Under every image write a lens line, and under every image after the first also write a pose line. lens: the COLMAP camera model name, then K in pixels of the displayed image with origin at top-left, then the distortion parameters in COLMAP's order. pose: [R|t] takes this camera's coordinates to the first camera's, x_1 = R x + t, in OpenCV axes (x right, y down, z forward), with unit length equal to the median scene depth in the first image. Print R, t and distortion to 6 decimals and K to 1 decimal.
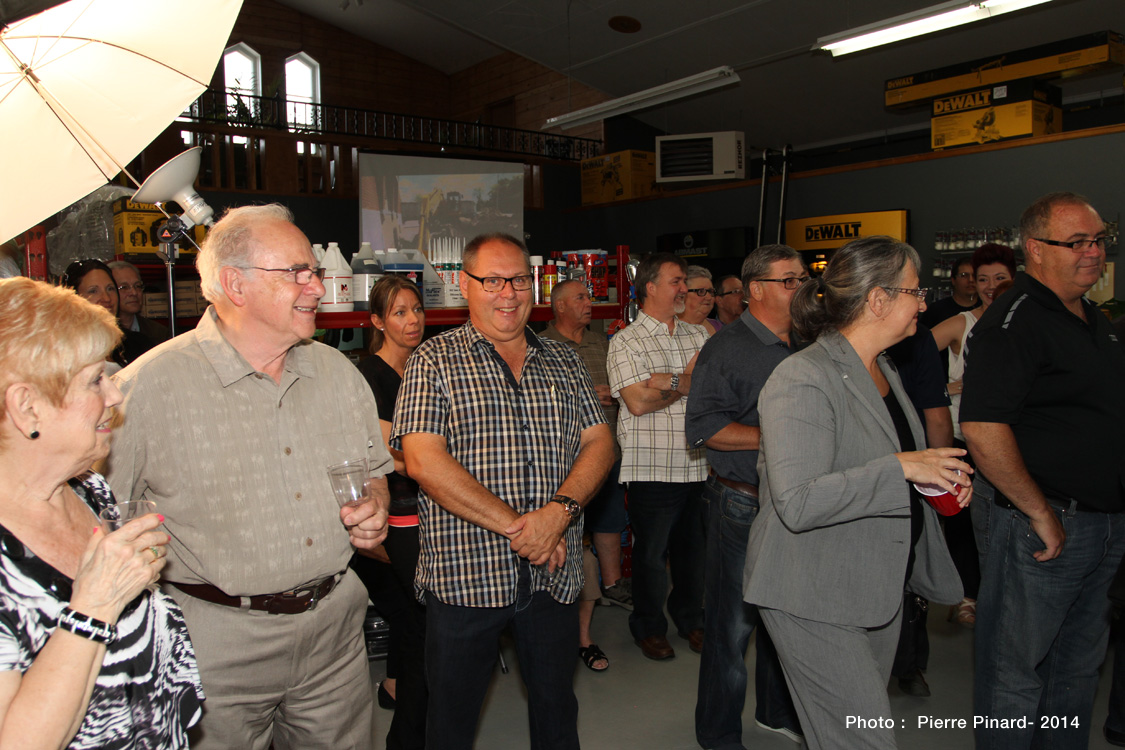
lens RADIAL K [[870.2, 0, 564.8], [0, 870.2, 374.0], [0, 0, 1]] dist [-0.076302, 0.034883]
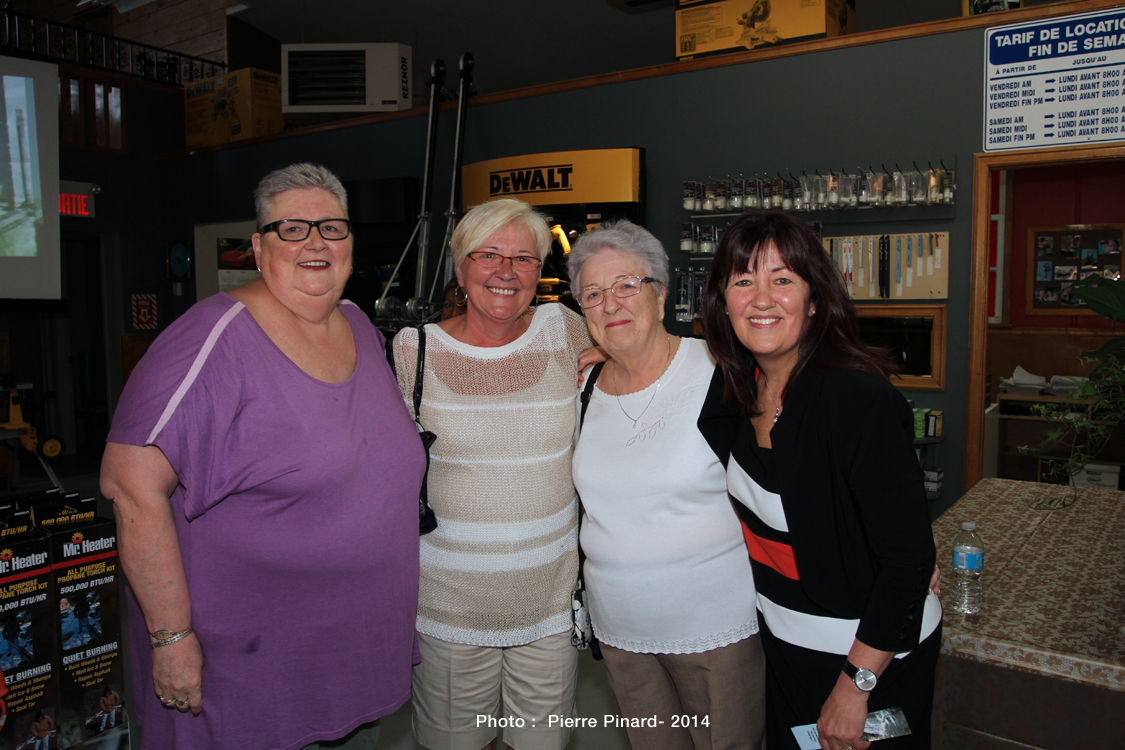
lens RADIAL K [[870.2, 0, 563.3], [0, 870.2, 372.4], [0, 0, 1]] dist [-0.076302, 0.034883]
pose [[0.950178, -0.010485, 0.311530, 0.140313], [0.010232, 0.999945, 0.002448, -0.024994], [-0.311538, 0.000861, 0.950233, 0.404117]]
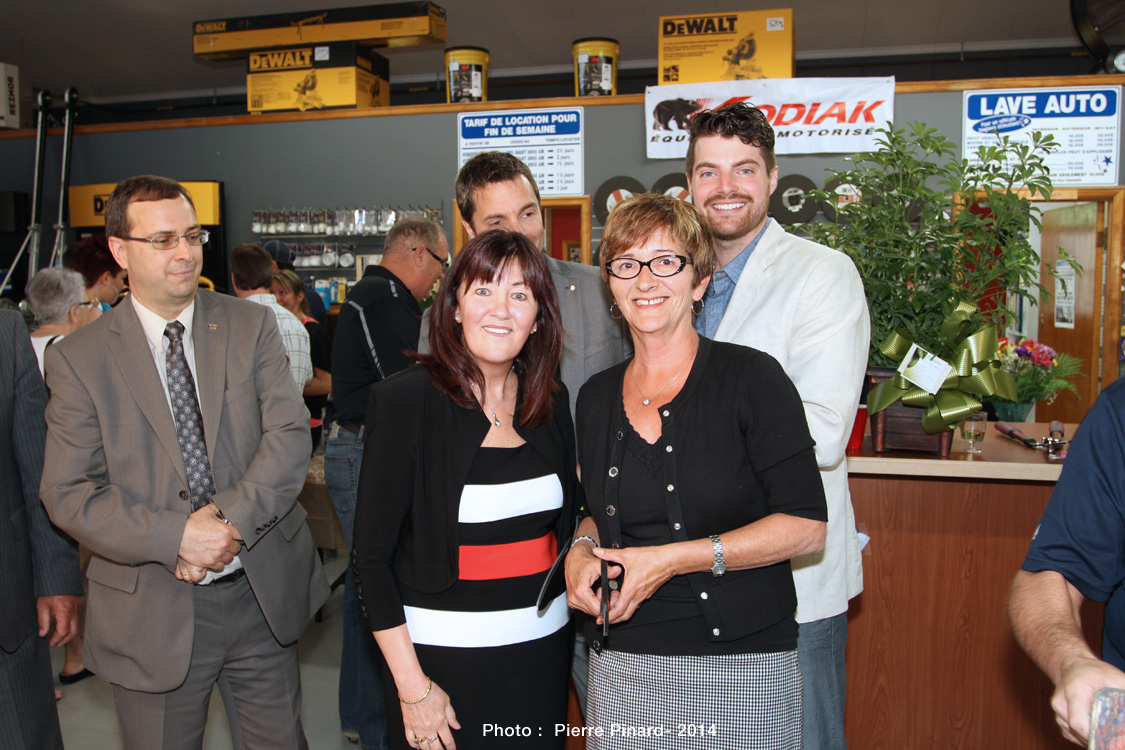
lens RADIAL K [[1003.8, 0, 557.9], [0, 1003.8, 375.4], [0, 0, 1]] dist [-0.075936, 0.038723]
pose [[0.795738, -0.030184, 0.604888, 0.076473], [0.032026, 0.999457, 0.007743, -0.003253], [-0.604793, 0.013211, 0.796273, 0.049245]]
